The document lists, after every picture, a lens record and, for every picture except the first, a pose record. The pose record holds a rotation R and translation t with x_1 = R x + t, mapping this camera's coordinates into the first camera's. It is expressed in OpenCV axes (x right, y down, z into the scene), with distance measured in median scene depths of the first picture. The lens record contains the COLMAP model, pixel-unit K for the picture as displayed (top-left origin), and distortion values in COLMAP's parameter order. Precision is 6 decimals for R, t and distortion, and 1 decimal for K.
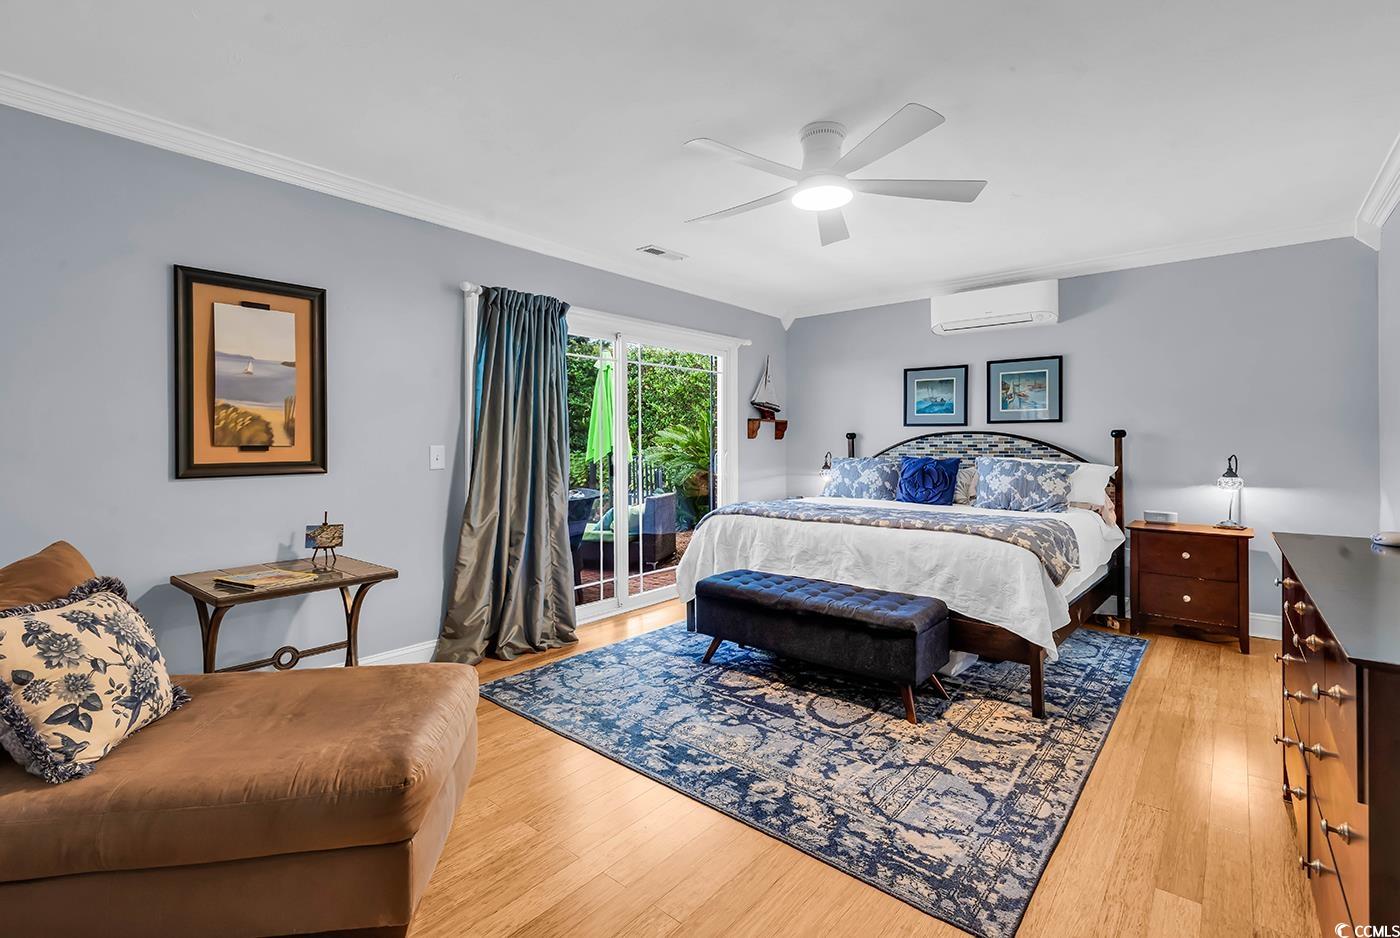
lens RADIAL K [[684.1, 0, 699.4], [0, 684.1, 443.2], [0, 0, 1]] dist [0.011863, 0.000071]
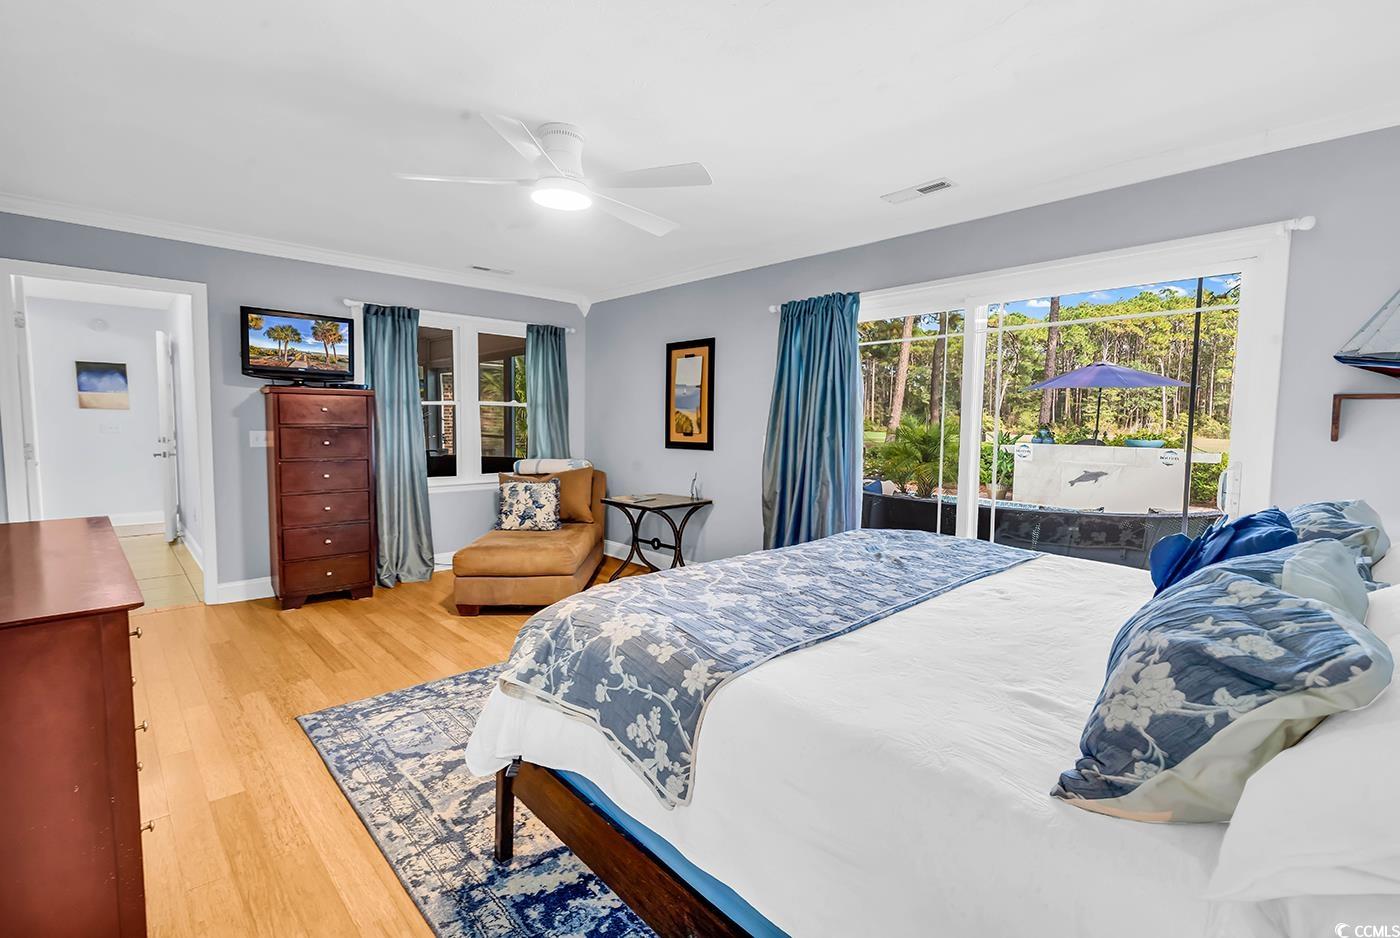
lens RADIAL K [[635.4, 0, 673.2], [0, 635.4, 469.1], [0, 0, 1]] dist [0.001713, -0.000051]
pose [[-0.169086, 0.073292, -0.982872, 1.239652], [-0.009995, 0.997052, 0.076069, -0.034129], [0.985551, 0.022686, -0.167855, 1.486418]]
